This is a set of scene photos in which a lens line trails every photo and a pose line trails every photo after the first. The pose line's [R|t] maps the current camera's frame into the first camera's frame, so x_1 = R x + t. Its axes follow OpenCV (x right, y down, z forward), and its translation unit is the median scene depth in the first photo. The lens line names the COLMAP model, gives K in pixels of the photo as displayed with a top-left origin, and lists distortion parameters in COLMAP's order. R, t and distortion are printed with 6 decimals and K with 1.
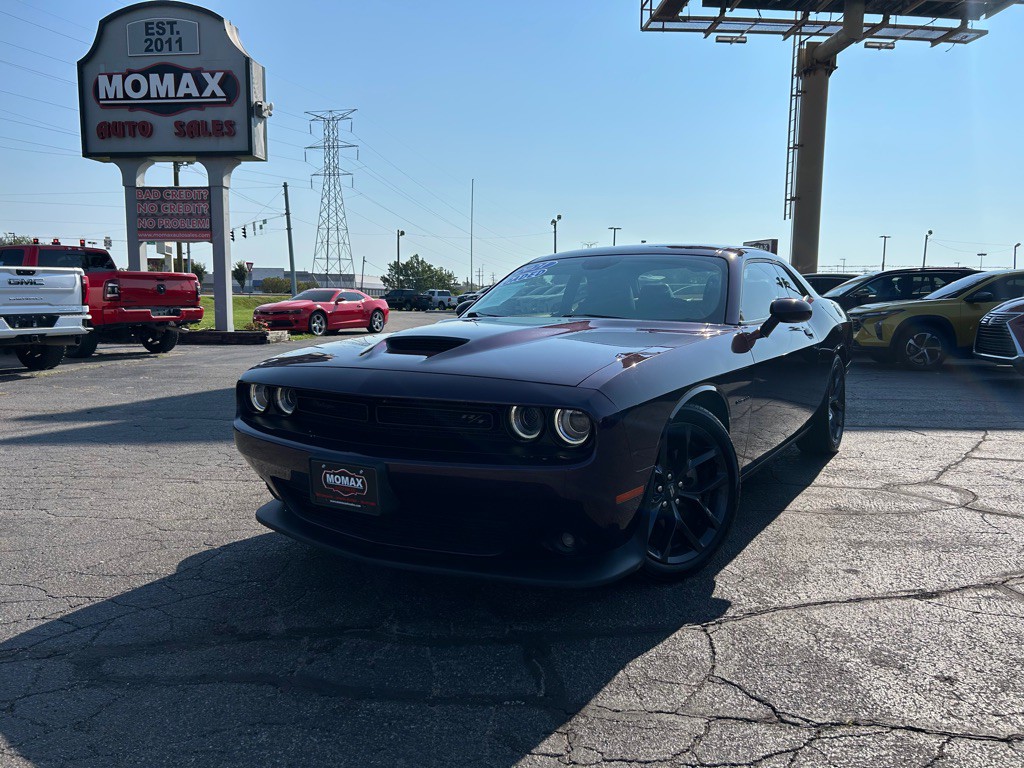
lens RADIAL K [[764.6, 0, 510.1], [0, 764.6, 383.7], [0, 0, 1]] dist [0.011589, -0.012575]
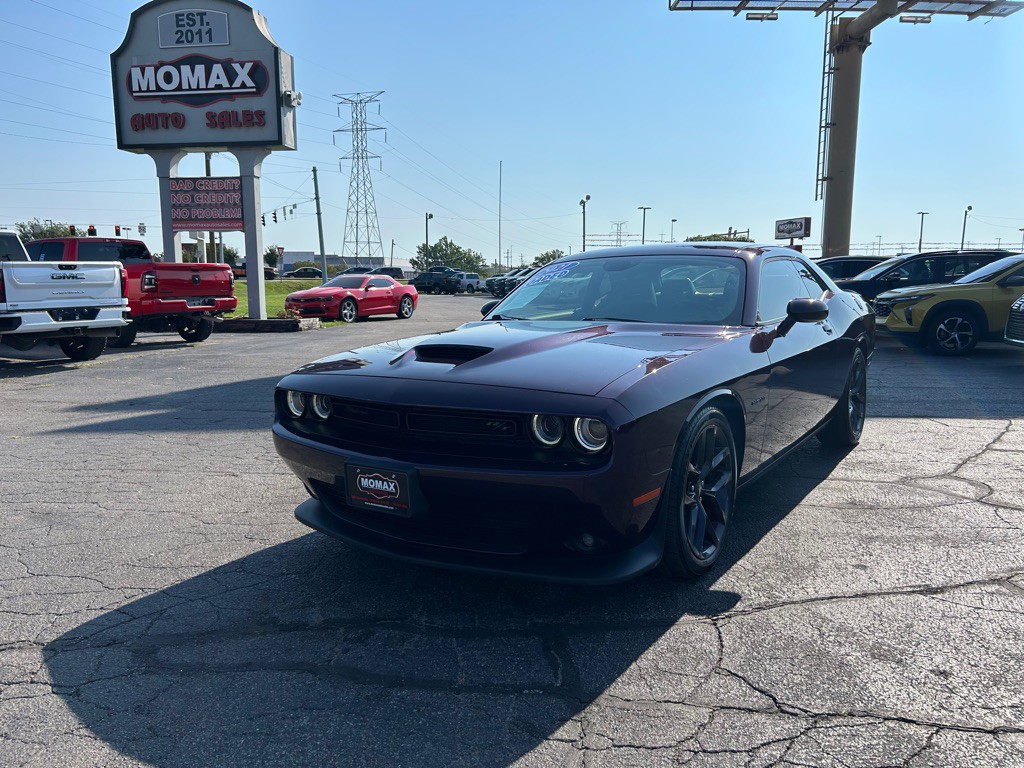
lens RADIAL K [[764.8, 0, 512.6], [0, 764.8, 385.8], [0, 0, 1]] dist [0.009404, -0.008866]
pose [[0.999360, -0.004645, -0.035475, 0.003050], [0.005609, 0.999616, 0.027134, -0.008210], [0.035335, -0.027315, 0.999002, -0.012907]]
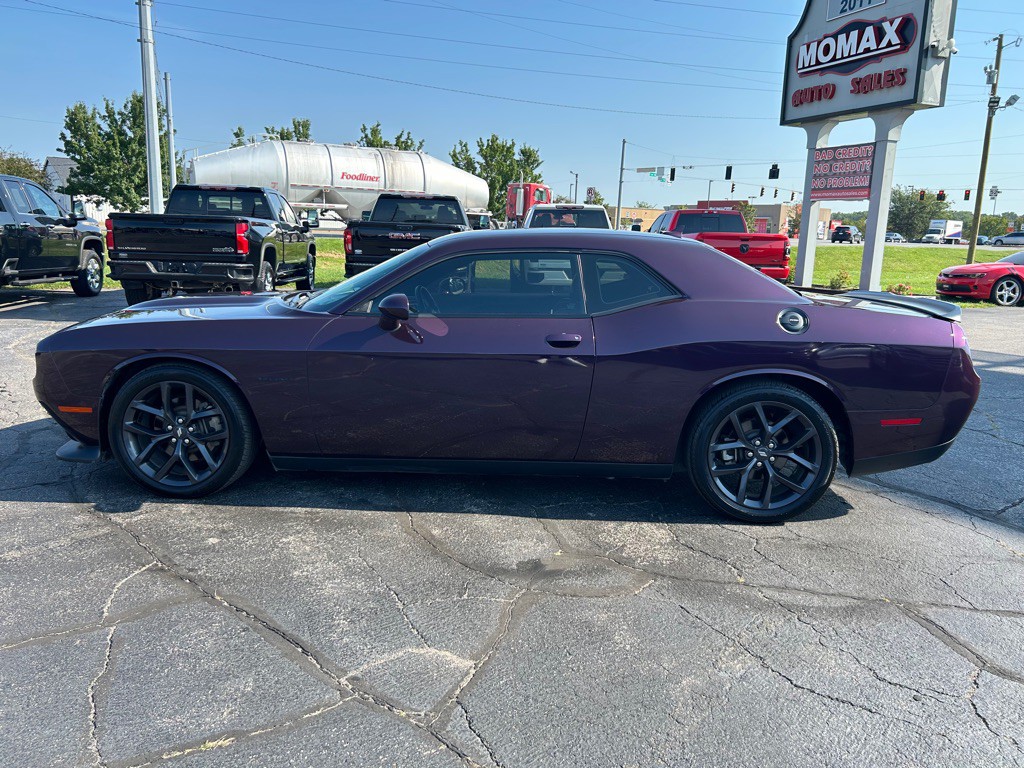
lens RADIAL K [[764.8, 0, 512.6], [0, 764.8, 385.8], [0, 0, 1]] dist [0.009404, -0.008866]
pose [[0.474877, 0.180356, -0.861373, 0.420451], [-0.123083, 0.982766, 0.137918, -0.044891], [0.871403, 0.040526, 0.488892, 0.199053]]
